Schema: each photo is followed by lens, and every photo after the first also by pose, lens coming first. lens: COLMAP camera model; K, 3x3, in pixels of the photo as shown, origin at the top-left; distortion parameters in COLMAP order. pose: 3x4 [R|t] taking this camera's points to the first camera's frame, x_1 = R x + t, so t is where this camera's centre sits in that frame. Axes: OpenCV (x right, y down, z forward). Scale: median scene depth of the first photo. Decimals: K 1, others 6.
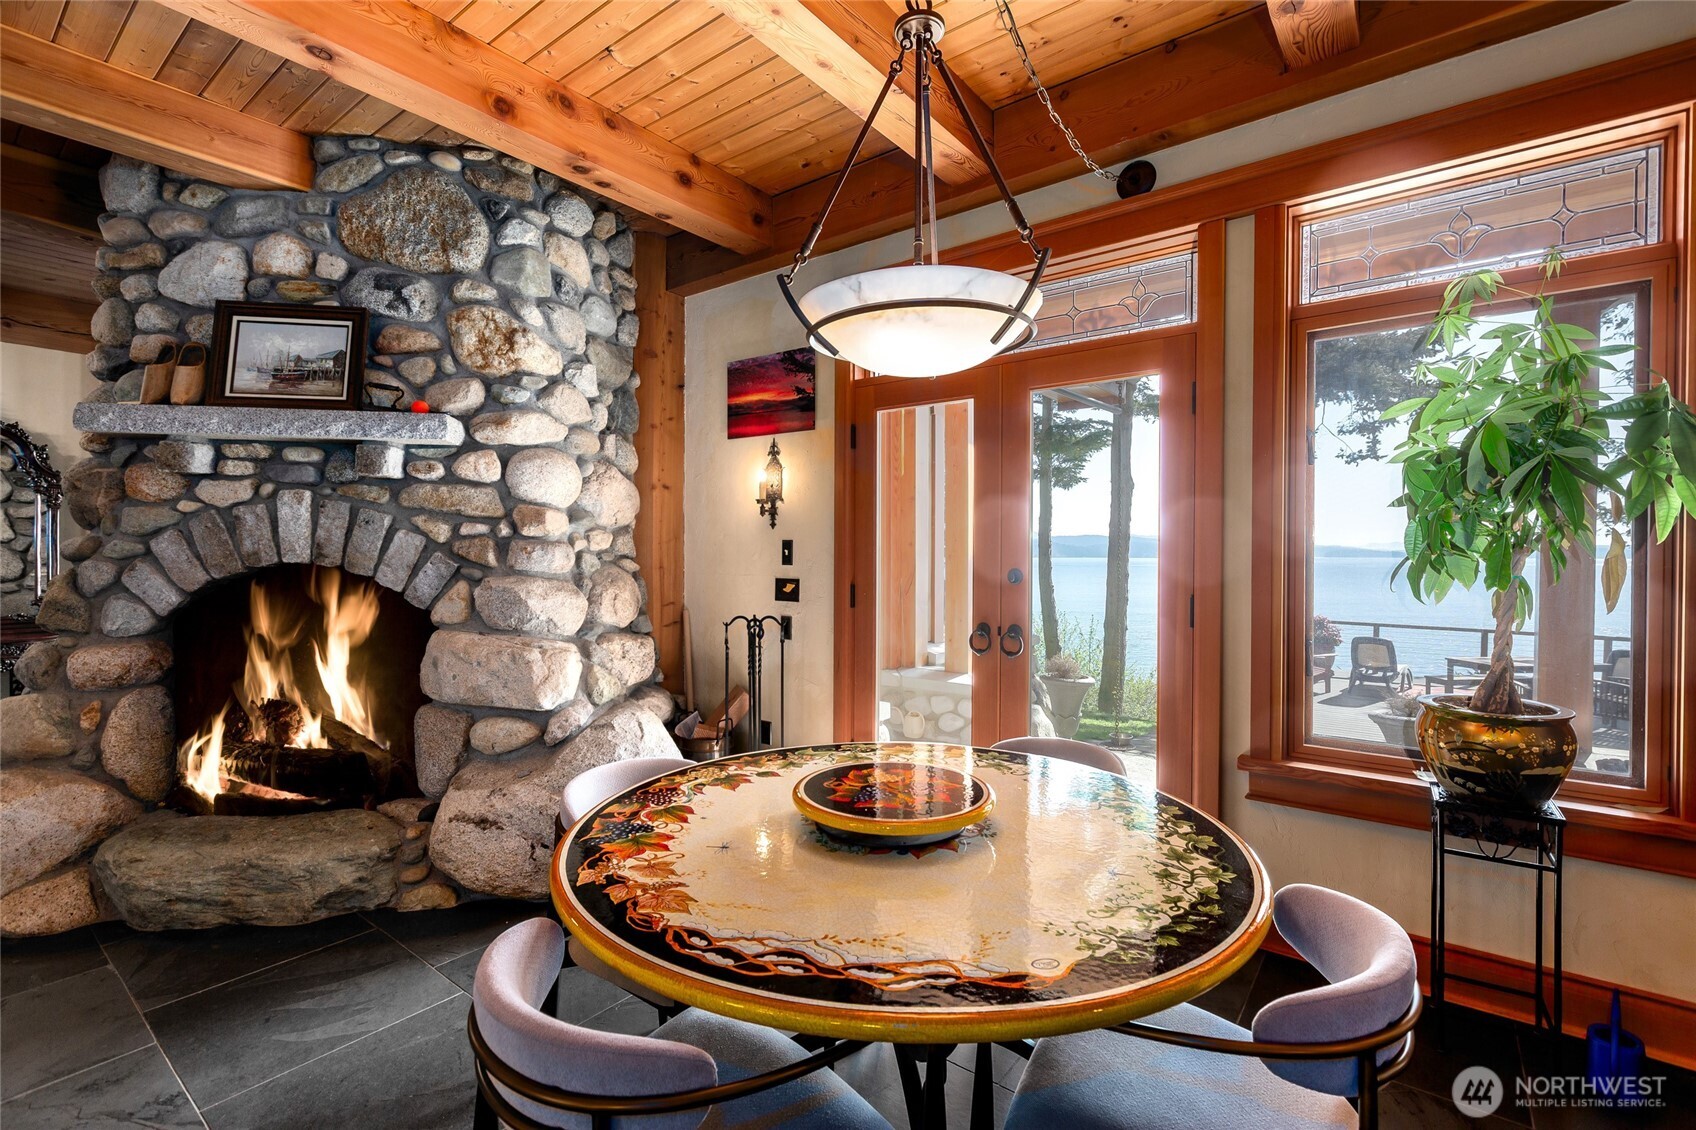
lens RADIAL K [[759.5, 0, 842.2], [0, 759.5, 567.1], [0, 0, 1]] dist [0.012069, 0.000868]
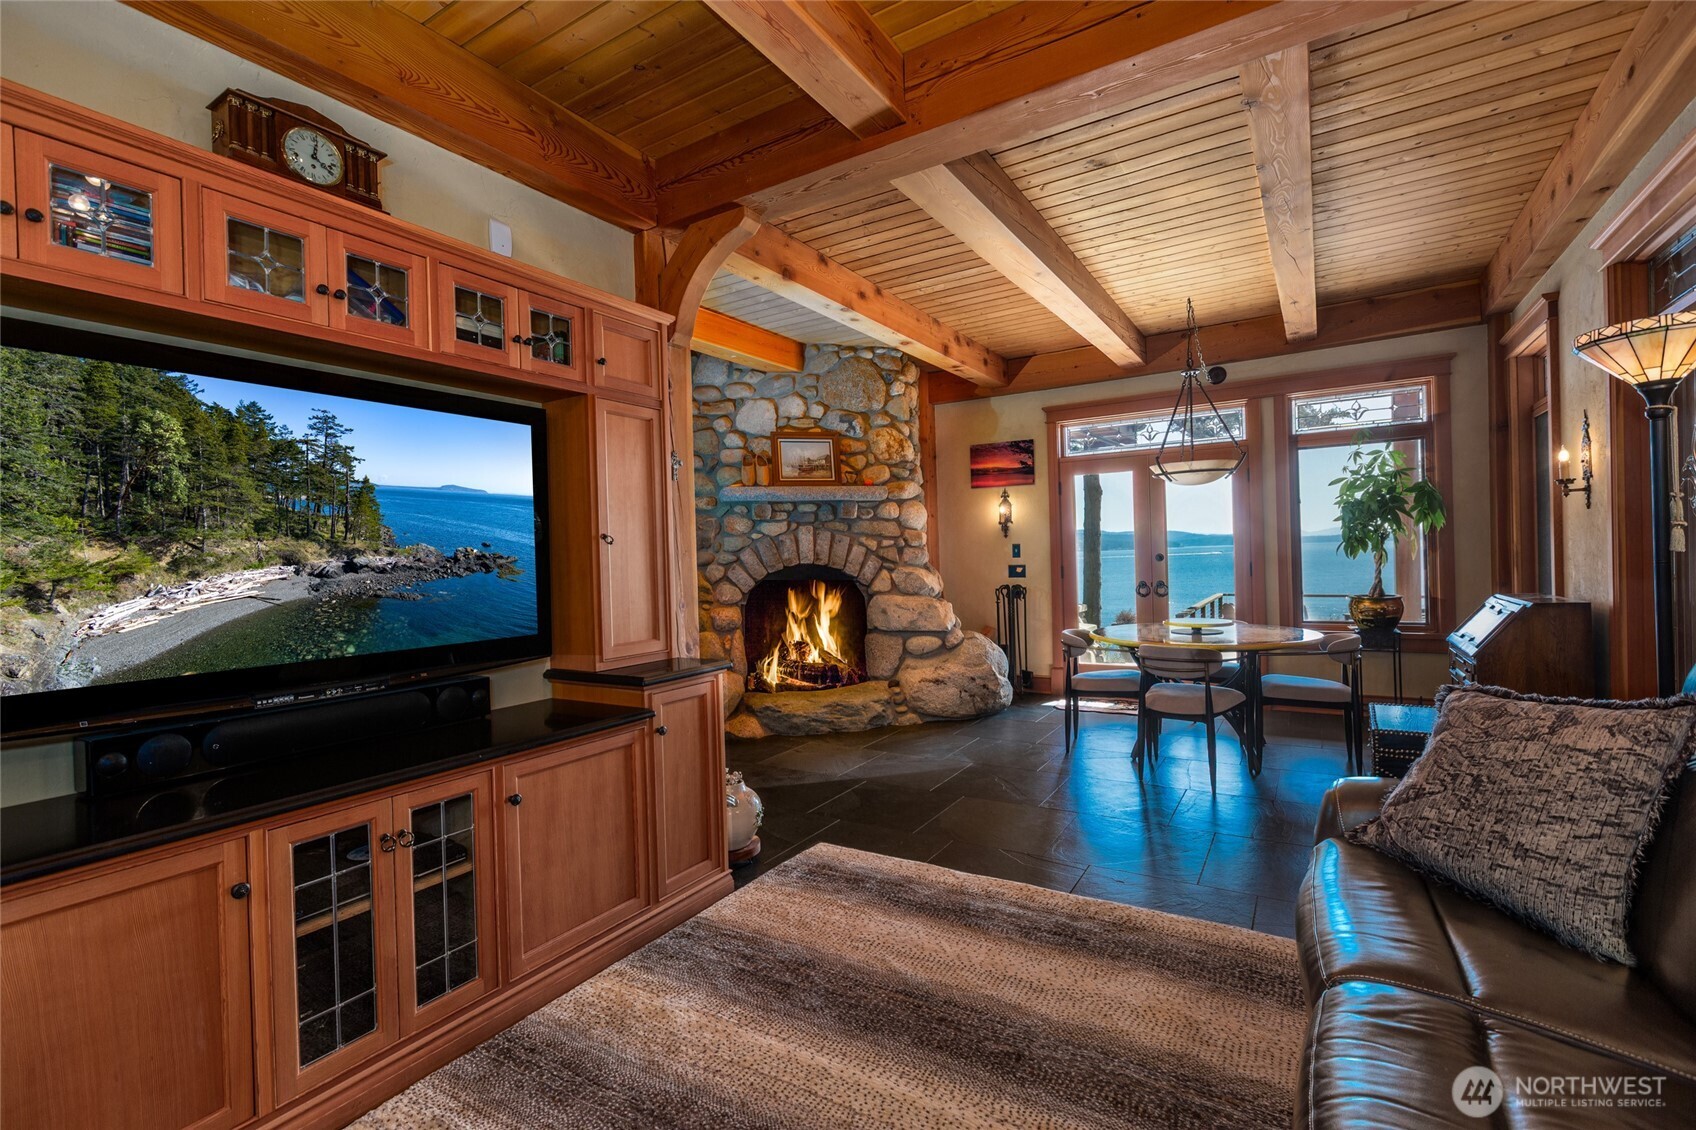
lens RADIAL K [[759.5, 0, 853.4], [0, 759.5, 561.4], [0, 0, 1]] dist [0.012069, 0.000868]
pose [[0.993648, -0.035806, 0.106681, -0.800909], [0.037320, 0.999229, -0.012229, 0.017885], [-0.106161, 0.016133, 0.994218, -0.939424]]
